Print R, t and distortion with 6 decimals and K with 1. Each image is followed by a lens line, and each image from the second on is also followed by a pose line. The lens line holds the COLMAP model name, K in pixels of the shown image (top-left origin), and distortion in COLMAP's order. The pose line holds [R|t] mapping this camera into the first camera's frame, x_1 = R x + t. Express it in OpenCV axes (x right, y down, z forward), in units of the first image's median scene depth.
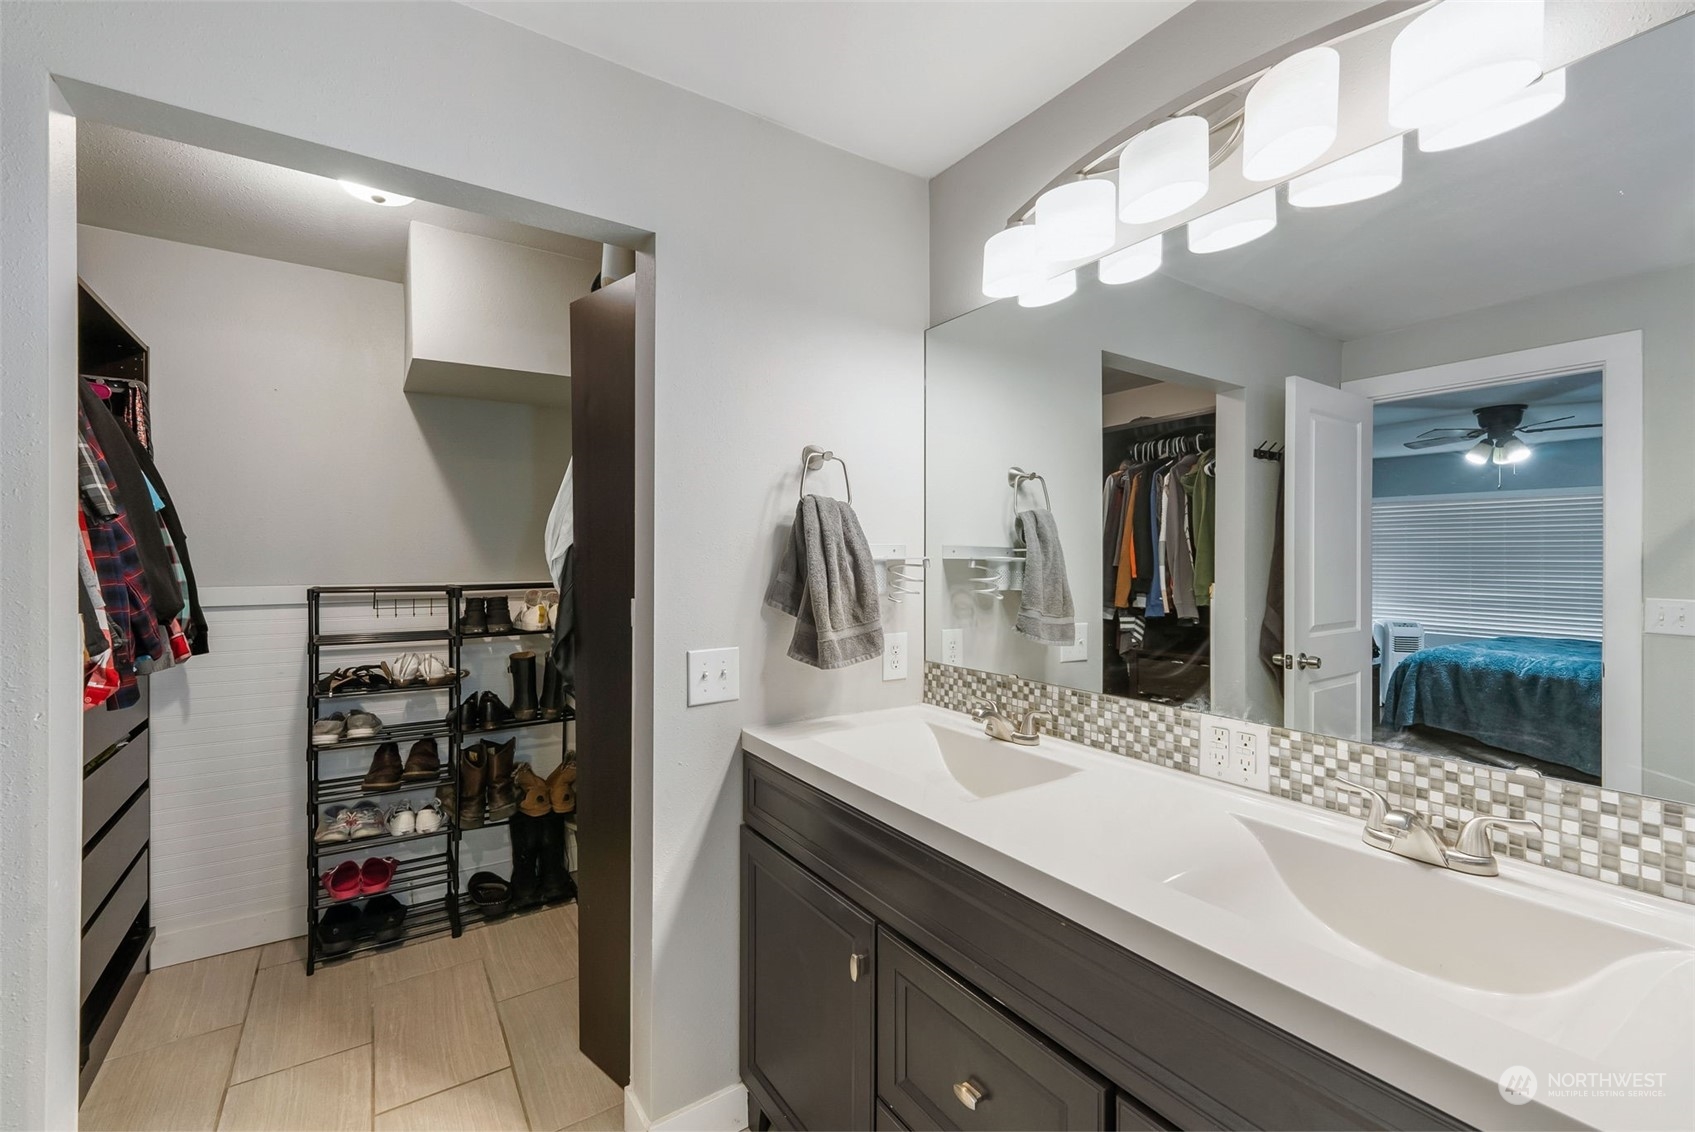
lens RADIAL K [[695.3, 0, 846.4], [0, 695.3, 564.1], [0, 0, 1]] dist [0.000584, -0.000379]
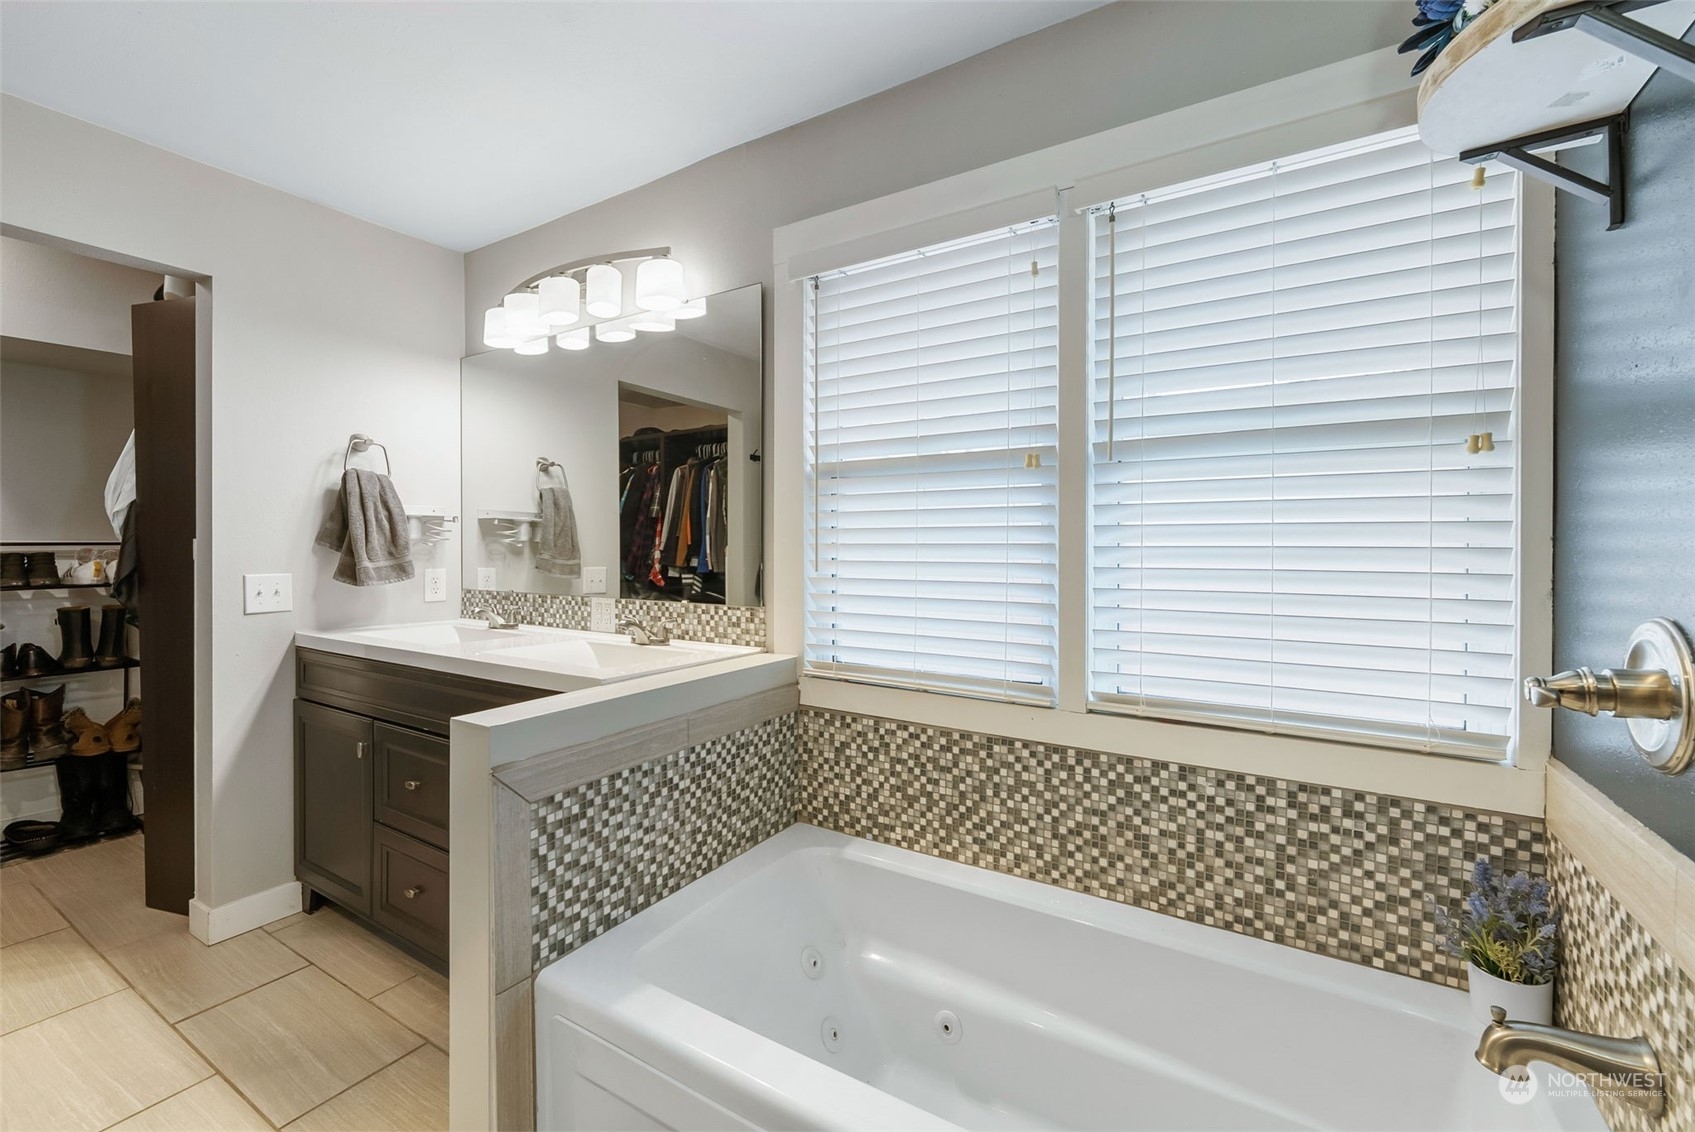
lens RADIAL K [[695.3, 0, 847.7], [0, 695.3, 557.1], [0, 0, 1]] dist [0.000584, -0.000379]
pose [[0.912486, -0.003336, 0.409094, 0.256696], [0.001434, 0.999987, 0.004956, 0.068877], [-0.409105, -0.003936, 0.912479, -0.648111]]
